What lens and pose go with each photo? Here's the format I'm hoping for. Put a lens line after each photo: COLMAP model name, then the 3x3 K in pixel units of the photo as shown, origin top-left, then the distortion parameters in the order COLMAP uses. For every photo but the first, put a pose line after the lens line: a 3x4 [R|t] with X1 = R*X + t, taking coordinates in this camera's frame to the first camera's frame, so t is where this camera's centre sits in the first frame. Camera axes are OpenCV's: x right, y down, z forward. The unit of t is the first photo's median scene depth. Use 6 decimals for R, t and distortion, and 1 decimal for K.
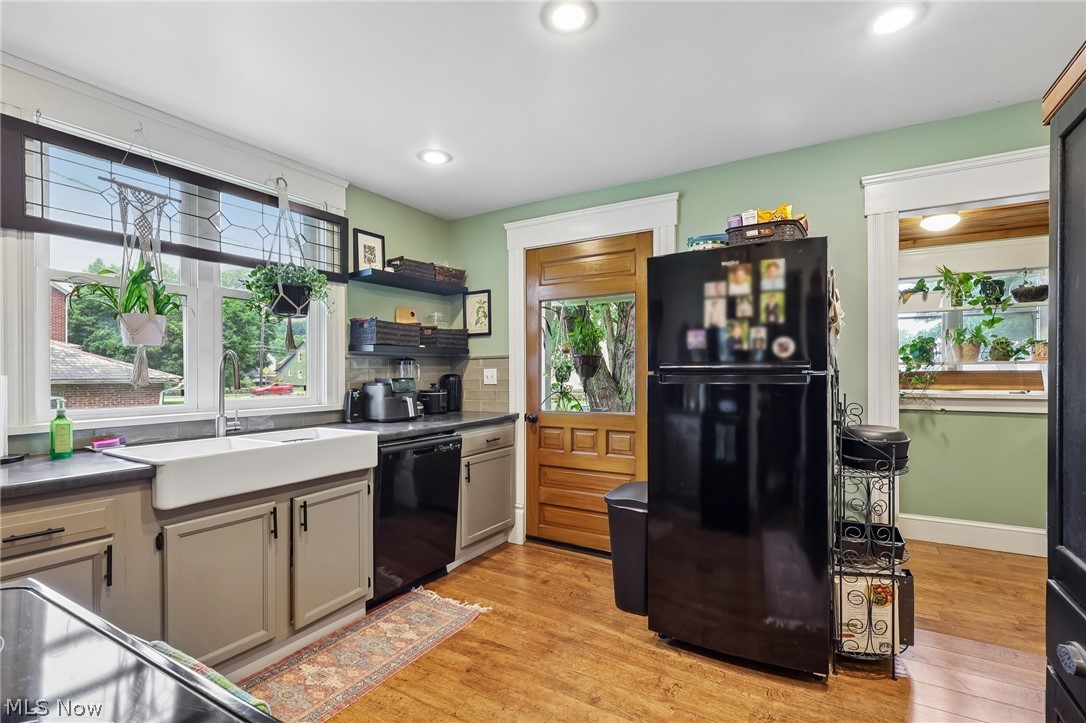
lens RADIAL K [[506.6, 0, 549.6], [0, 506.6, 373.0], [0, 0, 1]] dist [0.002639, -0.001607]
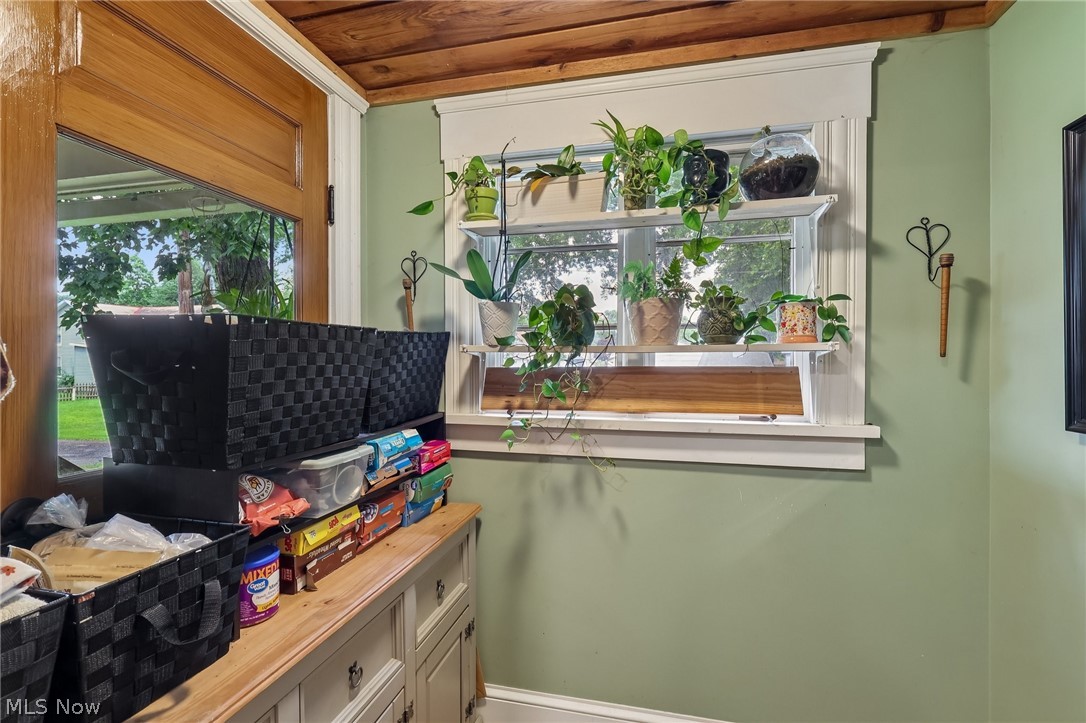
lens RADIAL K [[506.6, 0, 544.3], [0, 506.6, 354.2], [0, 0, 1]] dist [0.002639, -0.001607]
pose [[0.950328, 0.008511, 0.311132, 0.614644], [-0.004986, 0.999914, -0.012122, -0.009848], [-0.311209, 0.009968, 0.950289, 0.640801]]
